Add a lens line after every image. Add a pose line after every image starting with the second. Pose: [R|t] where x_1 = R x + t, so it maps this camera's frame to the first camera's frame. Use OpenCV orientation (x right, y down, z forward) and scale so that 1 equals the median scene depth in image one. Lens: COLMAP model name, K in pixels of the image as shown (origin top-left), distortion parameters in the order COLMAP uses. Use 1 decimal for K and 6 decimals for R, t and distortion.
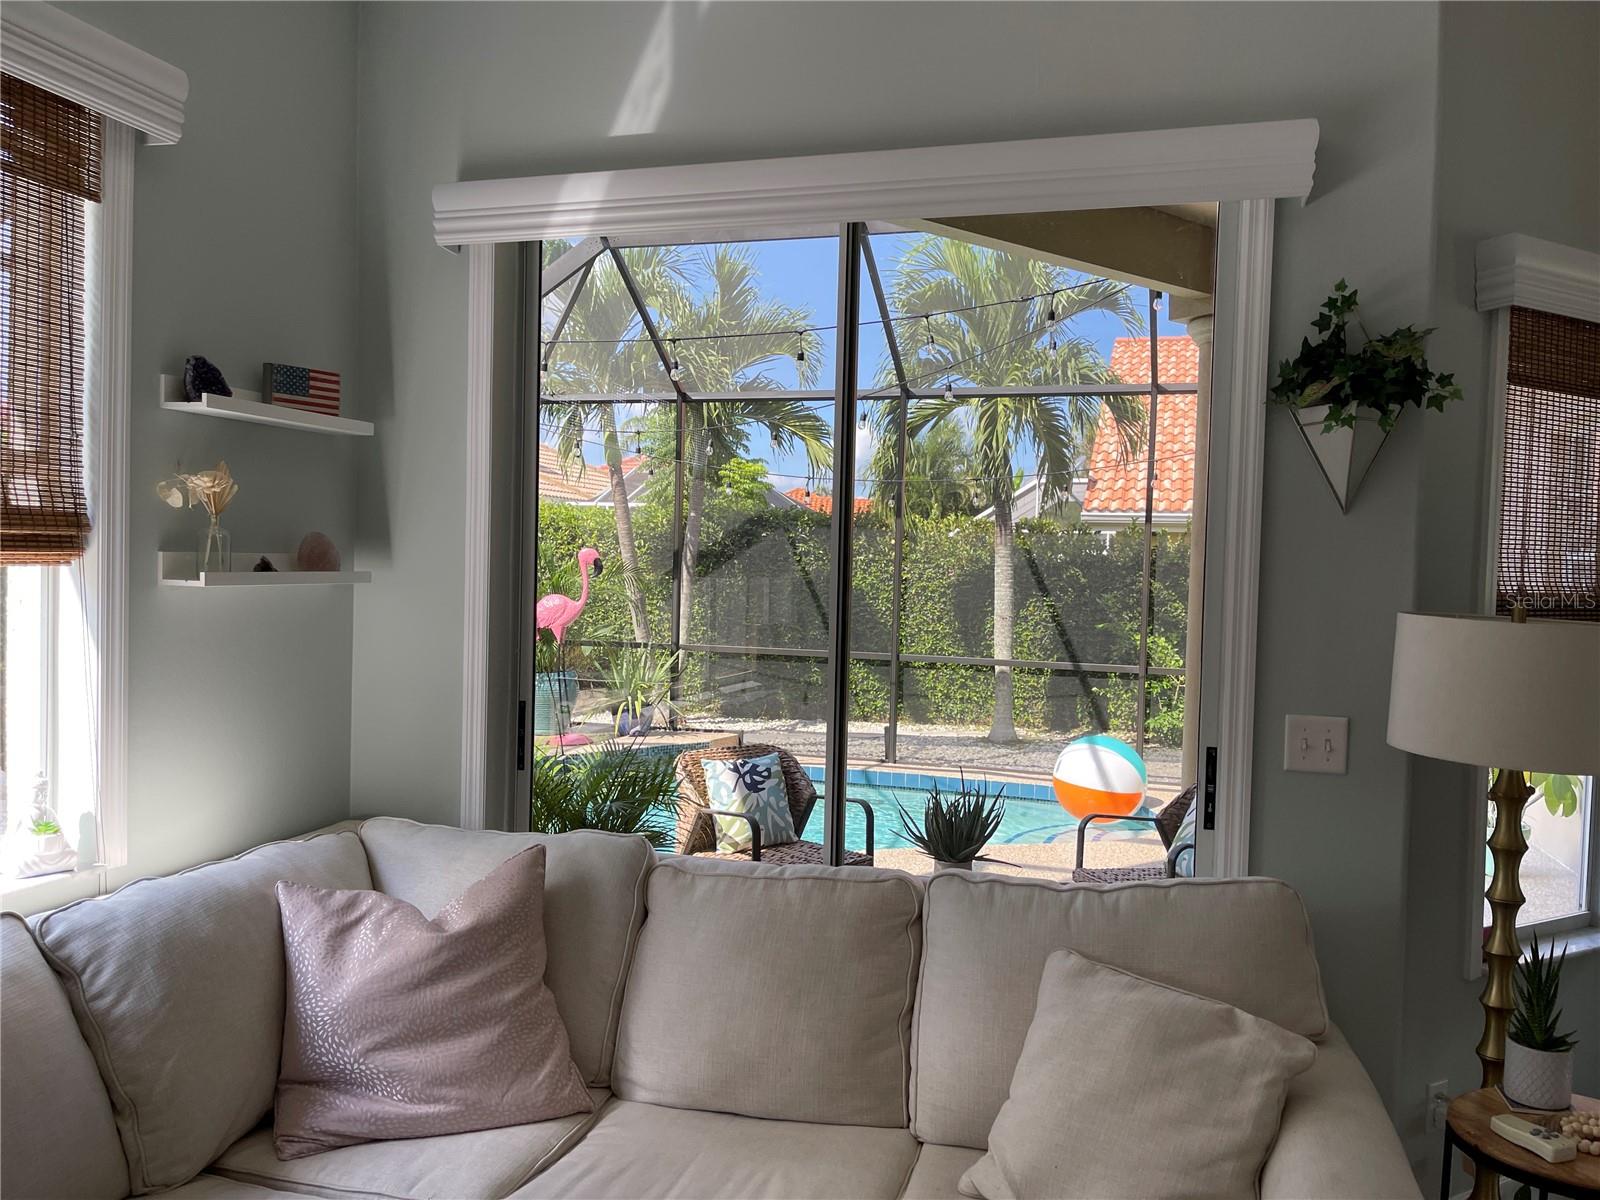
lens RADIAL K [[1202.5, 0, 812.9], [0, 1202.5, 613.0], [0, 0, 1]] dist [0.072407, -0.097599]
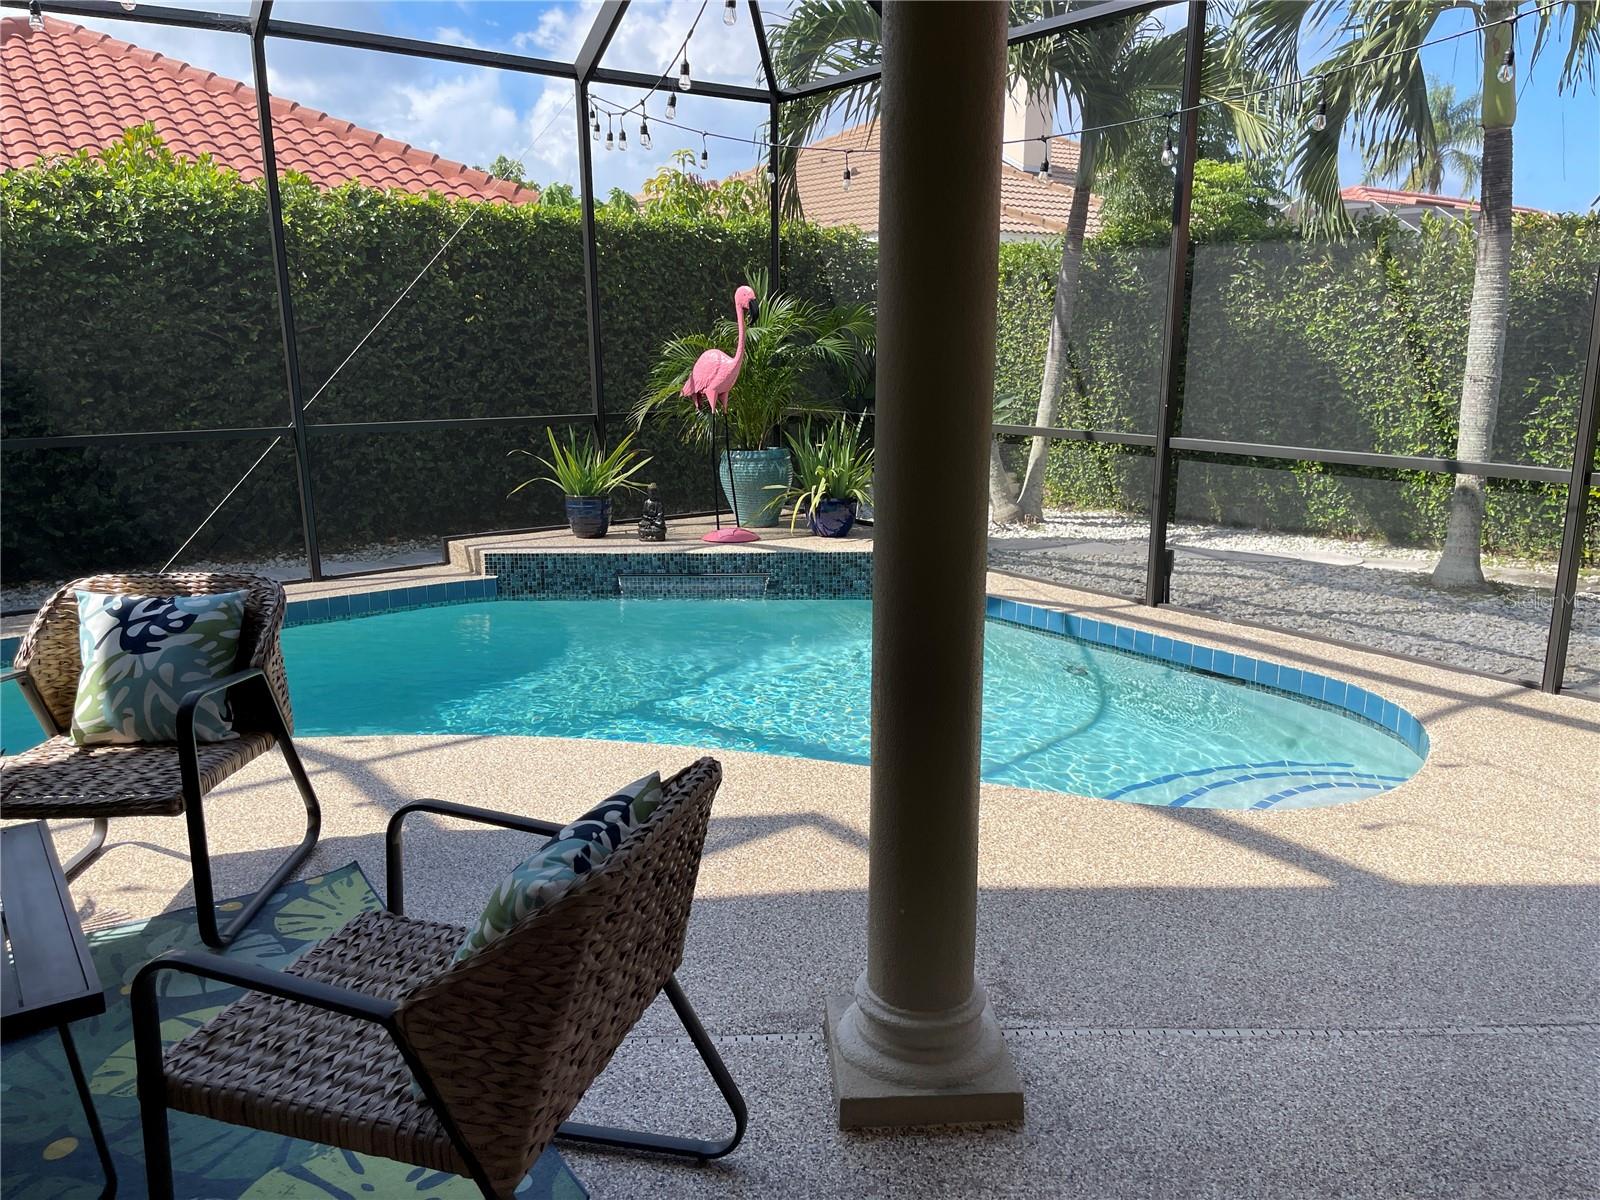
lens RADIAL K [[1202.5, 0, 812.9], [0, 1202.5, 613.0], [0, 0, 1]] dist [0.072407, -0.097599]
pose [[0.808772, 0.107689, -0.578179, 0.223619], [-0.000894, 0.983317, 0.181897, 0.007312], [0.588121, -0.146596, 0.795376, 0.281925]]
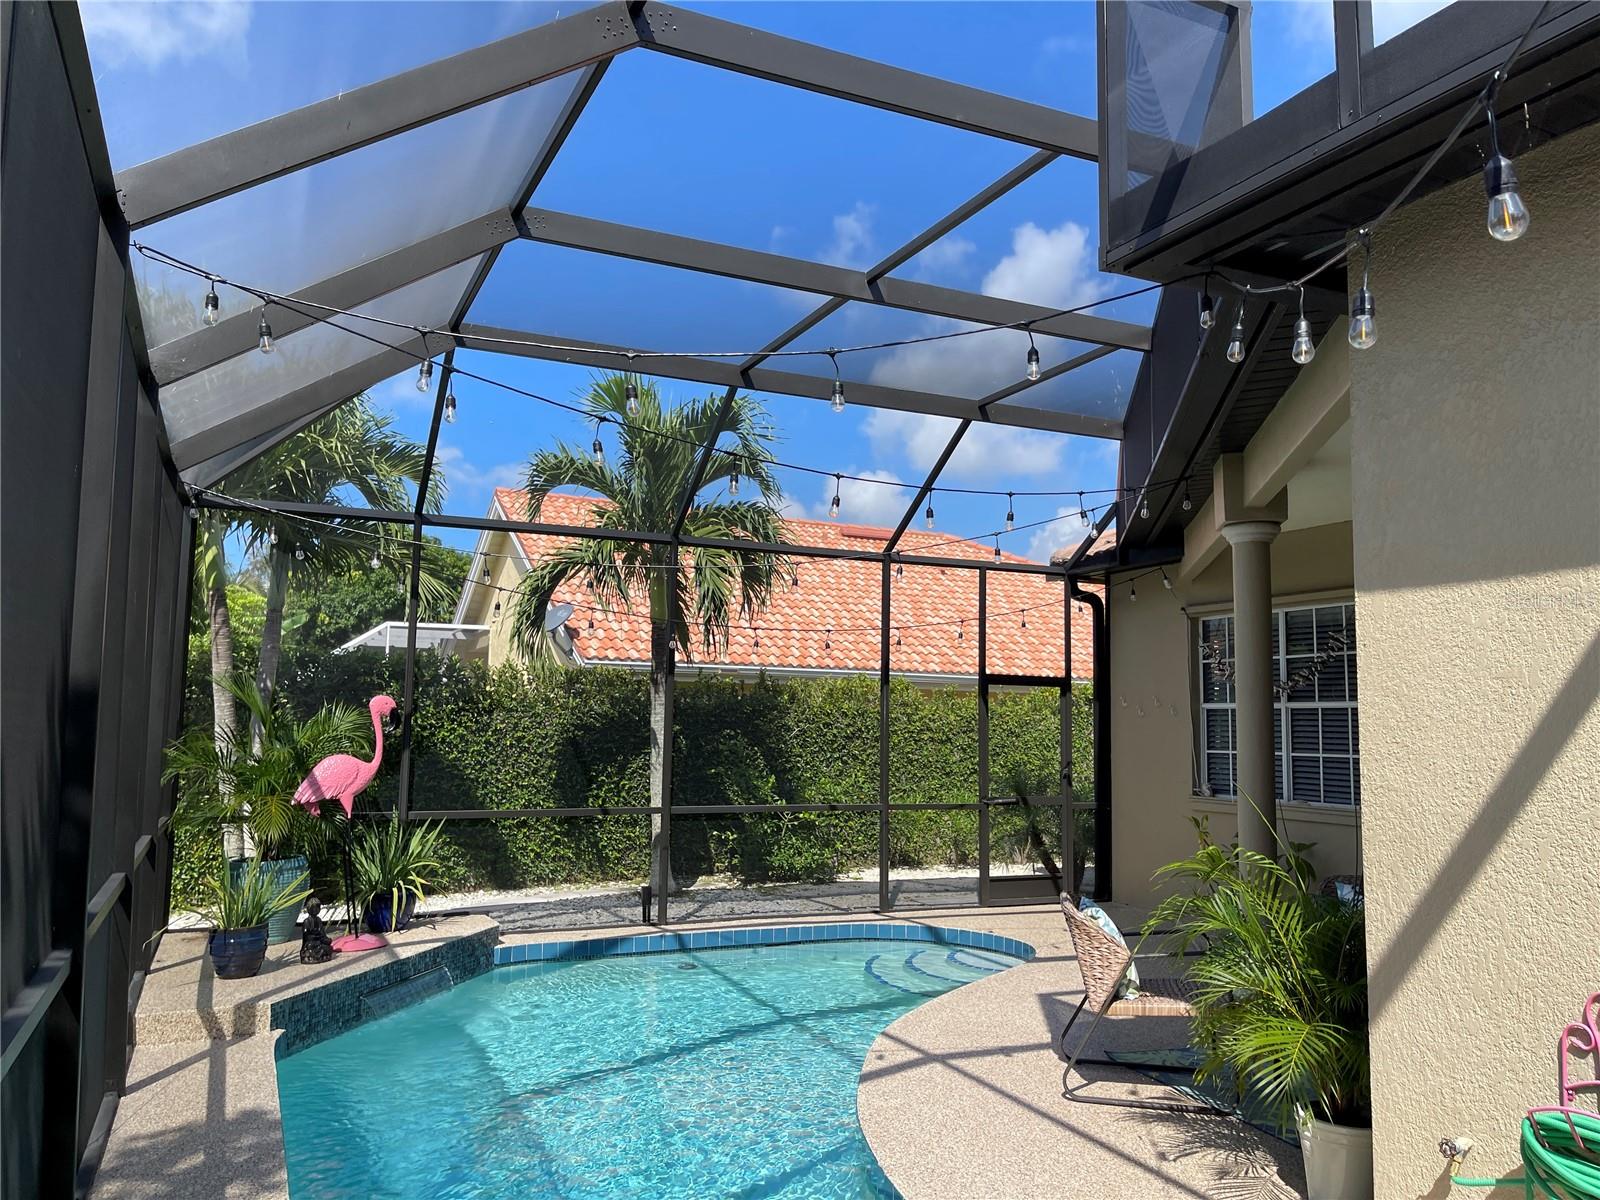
lens RADIAL K [[1202.5, 0, 812.9], [0, 1202.5, 613.0], [0, 0, 1]] dist [0.072407, -0.097599]
pose [[0.744756, 0.048958, 0.665539, -0.368940], [0.032849, 0.993407, -0.109835, -0.007444], [-0.666528, 0.103662, 0.738237, 0.151306]]
